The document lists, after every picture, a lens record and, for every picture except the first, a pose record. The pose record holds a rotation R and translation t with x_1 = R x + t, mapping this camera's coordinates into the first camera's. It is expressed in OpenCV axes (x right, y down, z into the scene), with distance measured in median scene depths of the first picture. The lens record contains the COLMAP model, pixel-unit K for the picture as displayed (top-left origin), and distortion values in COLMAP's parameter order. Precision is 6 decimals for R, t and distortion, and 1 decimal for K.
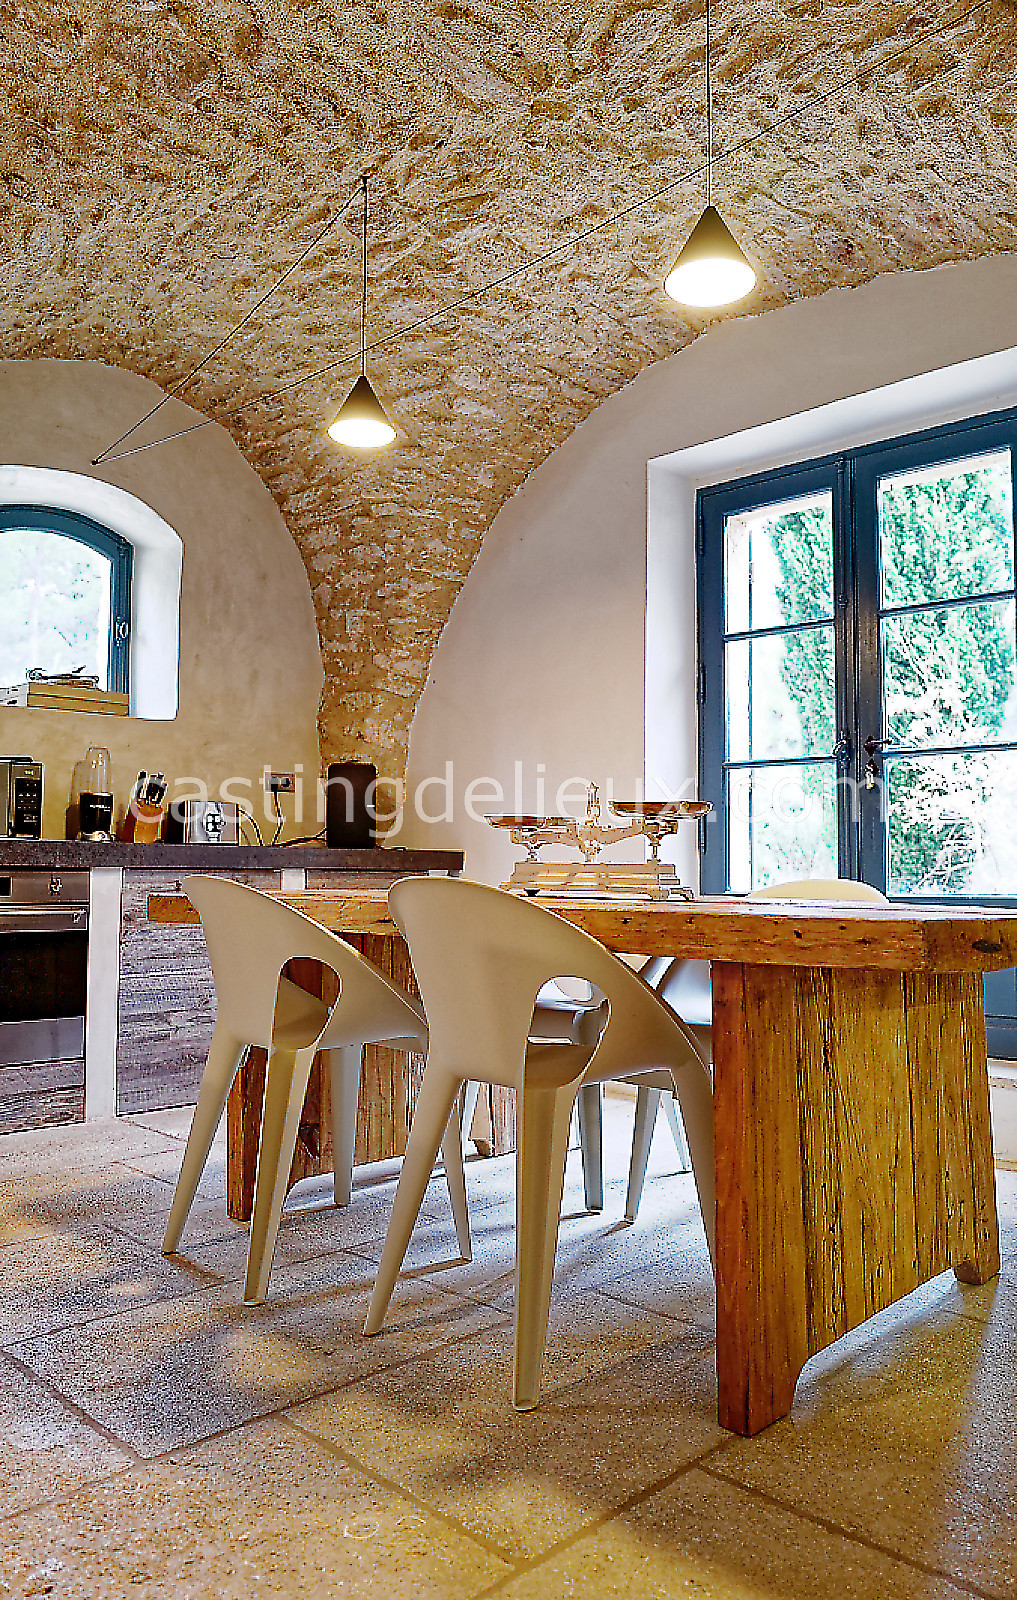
lens RADIAL K [[1114.5, 0, 506.6], [0, 1114.5, 803.2], [0, 0, 1]] dist [0.028977, -0.104149]
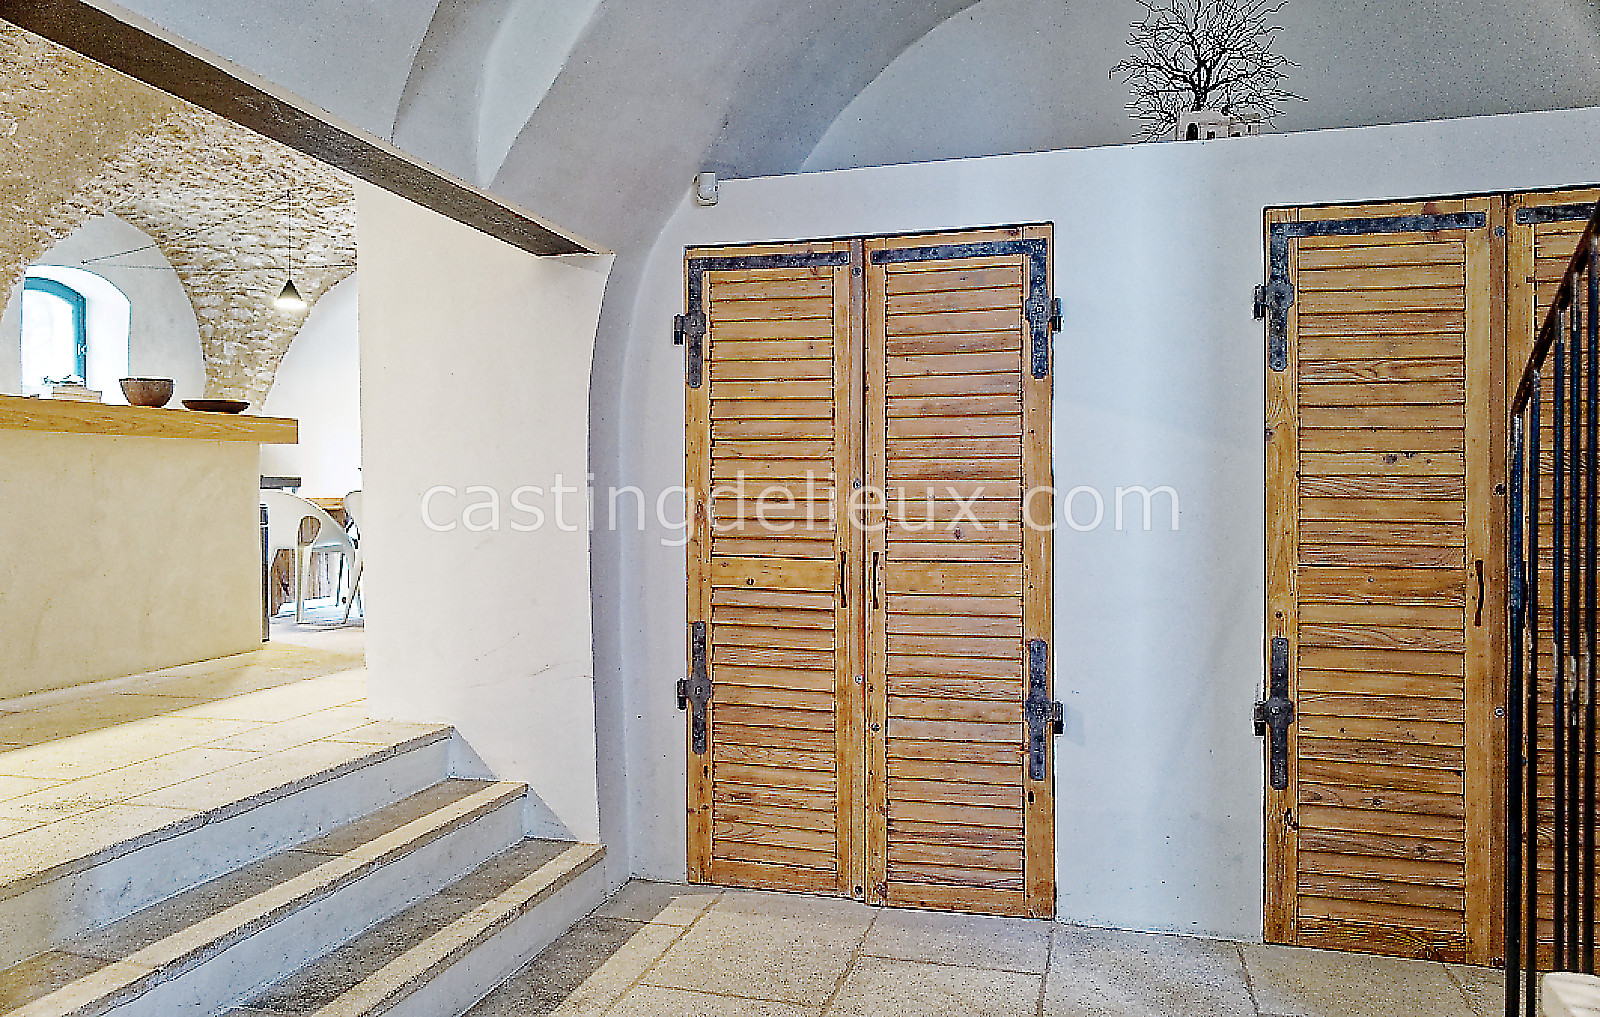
lens RADIAL K [[1123.2, 0, 797.3], [0, 1123.2, 508.8], [0, 0, 1]] dist [0.000494, -0.003085]
pose [[0.871786, -0.016295, 0.489616, -0.264528], [-0.023957, 0.996833, 0.075833, -0.075432], [-0.489301, -0.077840, 0.868634, -1.181345]]
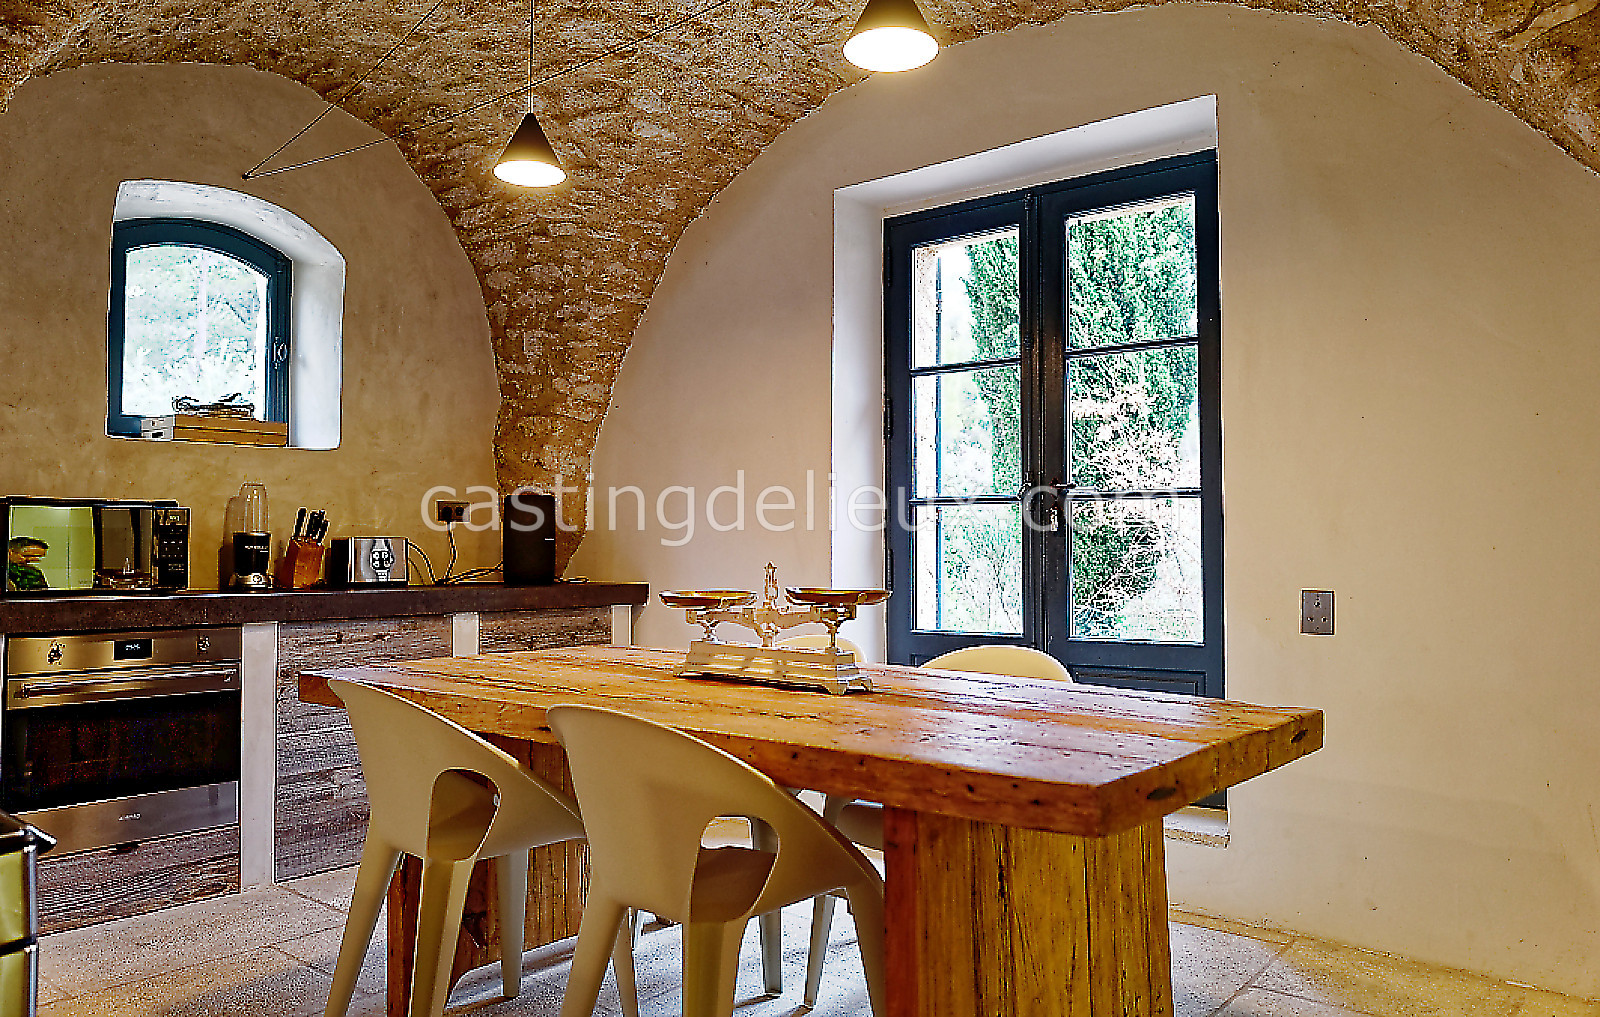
lens RADIAL K [[1120.9, 0, 800.0], [0, 1120.9, 508.5], [0, 0, 1]] dist [-0.004027, -0.000619]
pose [[0.996357, -0.002115, 0.085249, 0.012190], [-0.000247, 0.999617, 0.027686, -0.054766], [-0.085275, -0.027606, 0.995975, 0.021598]]
